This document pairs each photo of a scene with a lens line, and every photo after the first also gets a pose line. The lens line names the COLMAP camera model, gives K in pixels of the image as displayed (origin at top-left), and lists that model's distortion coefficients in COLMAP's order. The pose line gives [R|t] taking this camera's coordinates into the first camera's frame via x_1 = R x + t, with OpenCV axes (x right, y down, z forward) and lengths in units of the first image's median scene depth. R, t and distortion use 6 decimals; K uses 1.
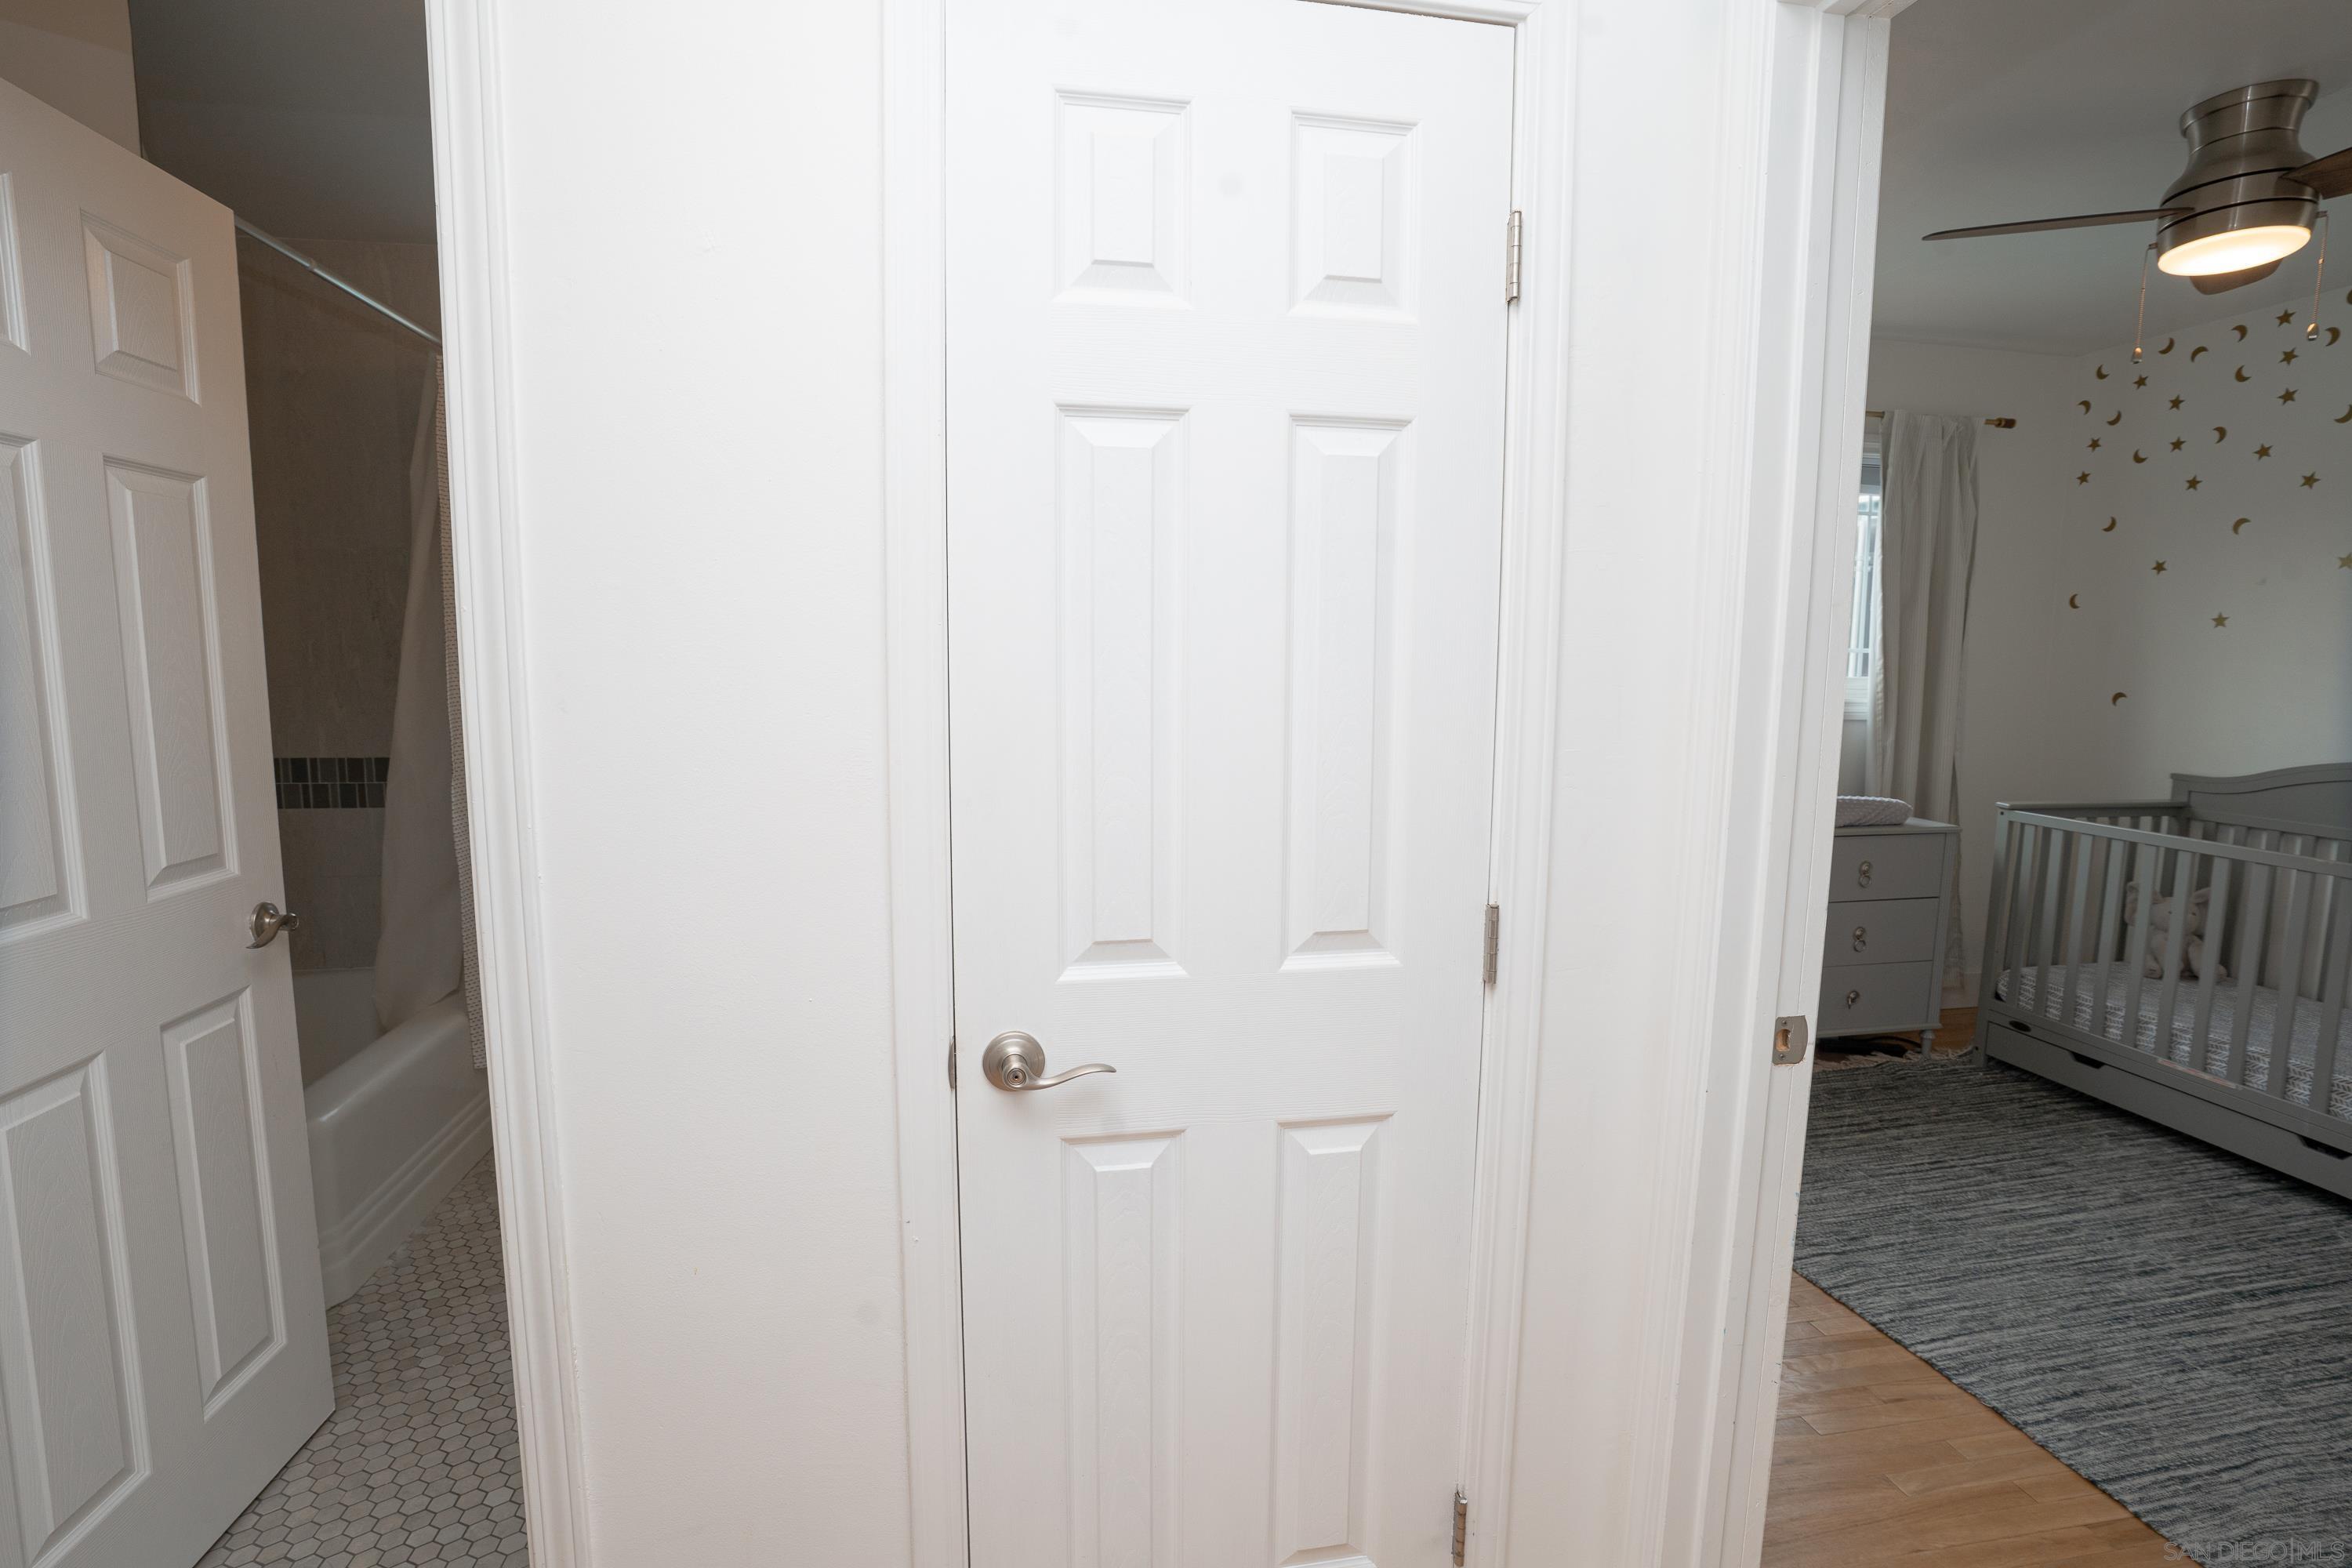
lens RADIAL K [[1149.3, 0, 1165.2], [0, 1149.3, 777.8], [0, 0, 1]] dist [-0.062013, 0.024382]
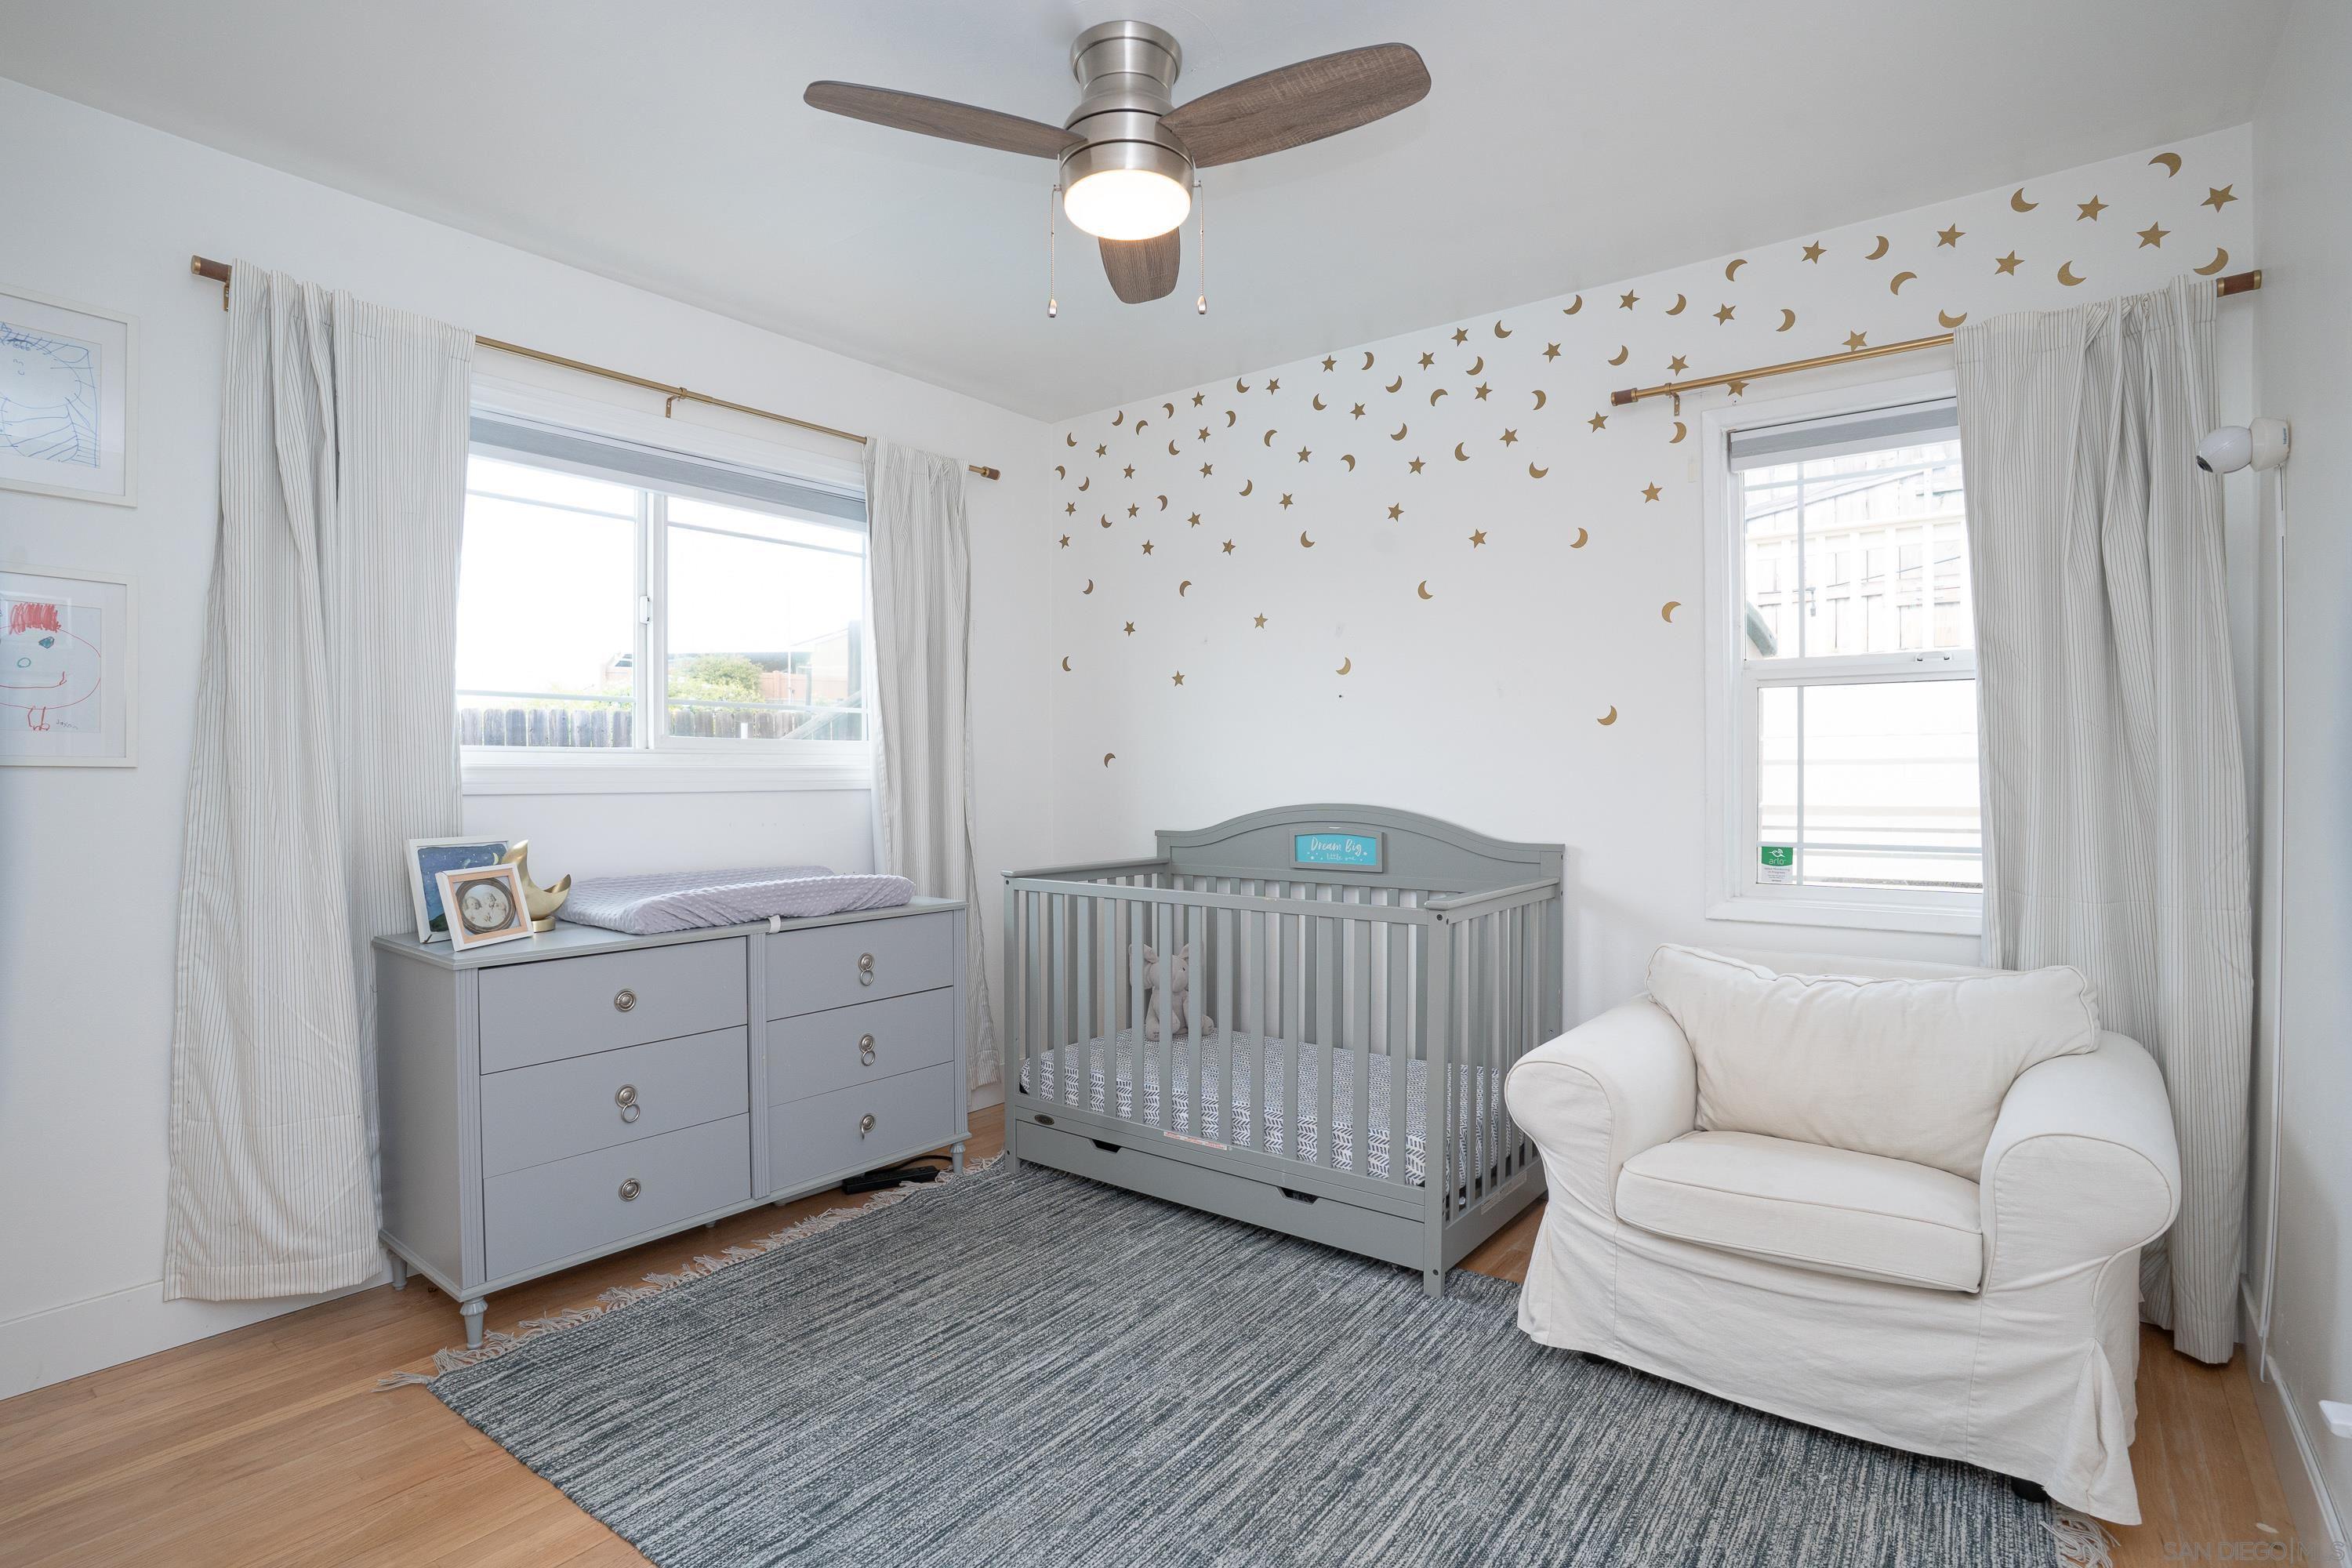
lens RADIAL K [[1149.3, 0, 1156.7], [0, 1149.3, 778.7], [0, 0, 1]] dist [-0.062013, 0.024382]
pose [[0.755902, -0.017721, 0.654445, 0.263242], [0.088635, 0.993200, -0.075482, 0.032674], [-0.648657, 0.115064, 0.752333, 0.244872]]
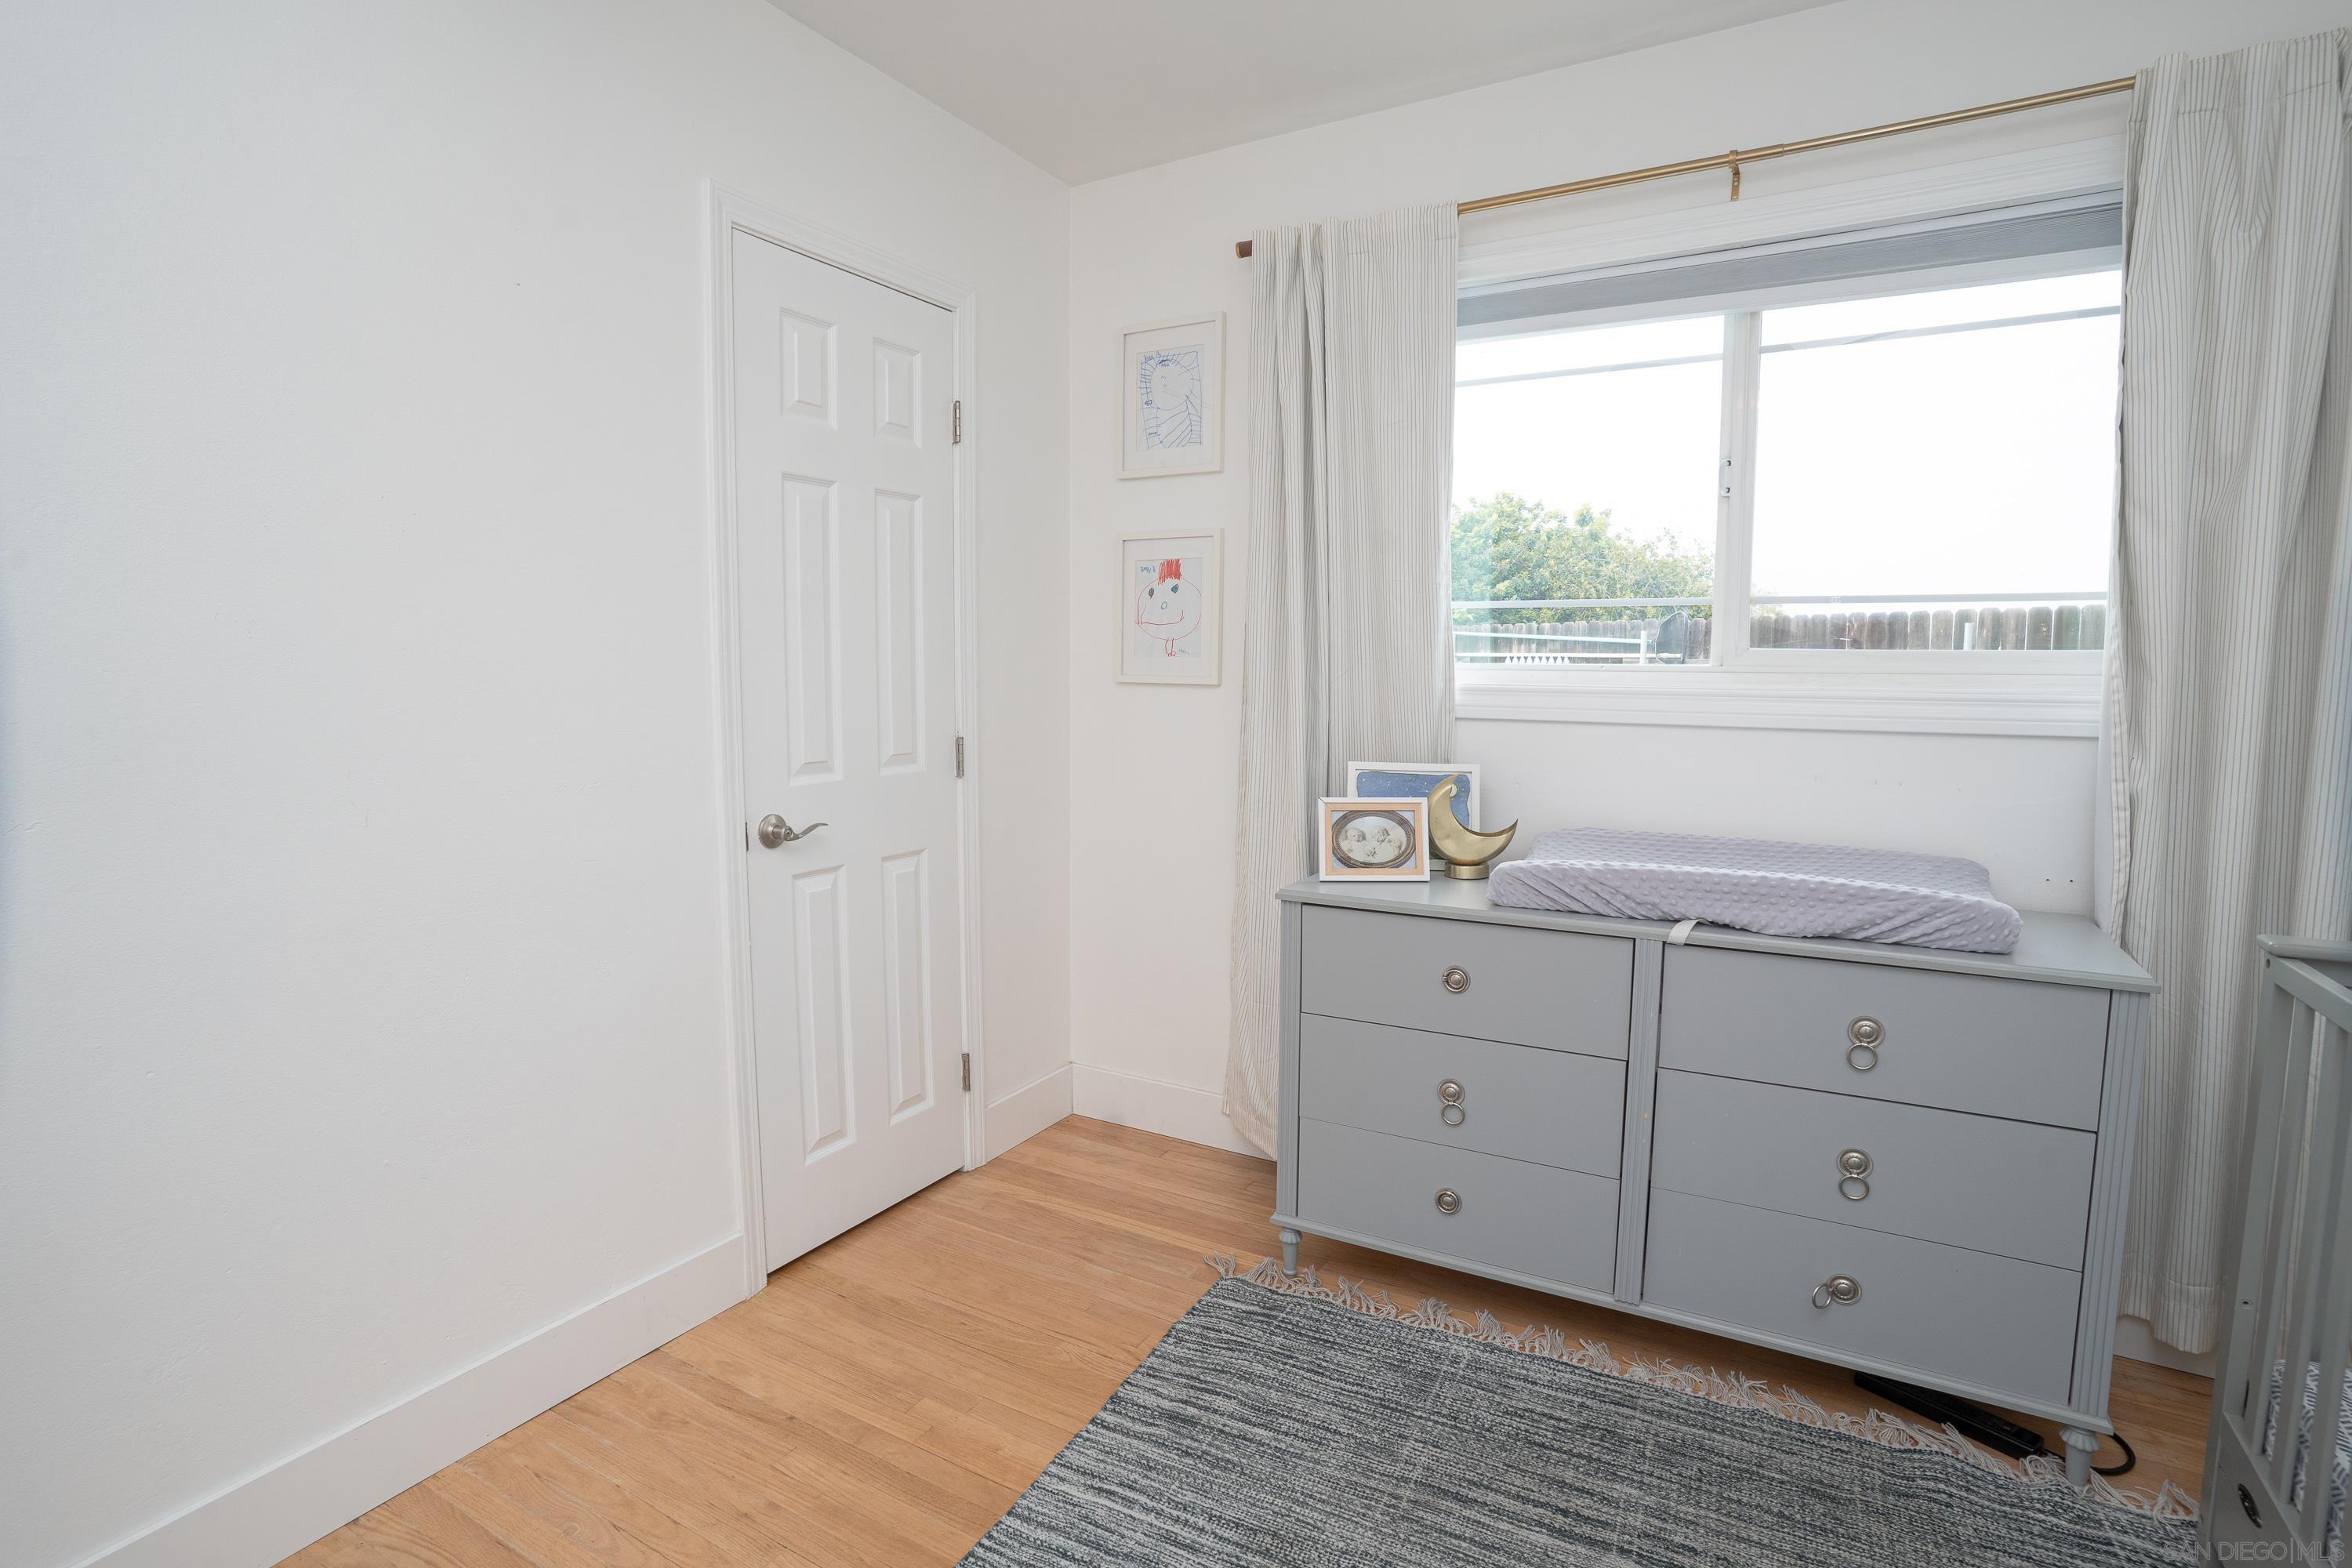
lens RADIAL K [[1149.3, 0, 1170.9], [0, 1149.3, 774.9], [0, 0, 1]] dist [-0.062013, 0.024382]
pose [[0.763553, 0.051627, -0.643677, 0.770925], [-0.070508, 0.997505, -0.003633, -0.007673], [0.641884, 0.048158, 0.765288, 0.477226]]
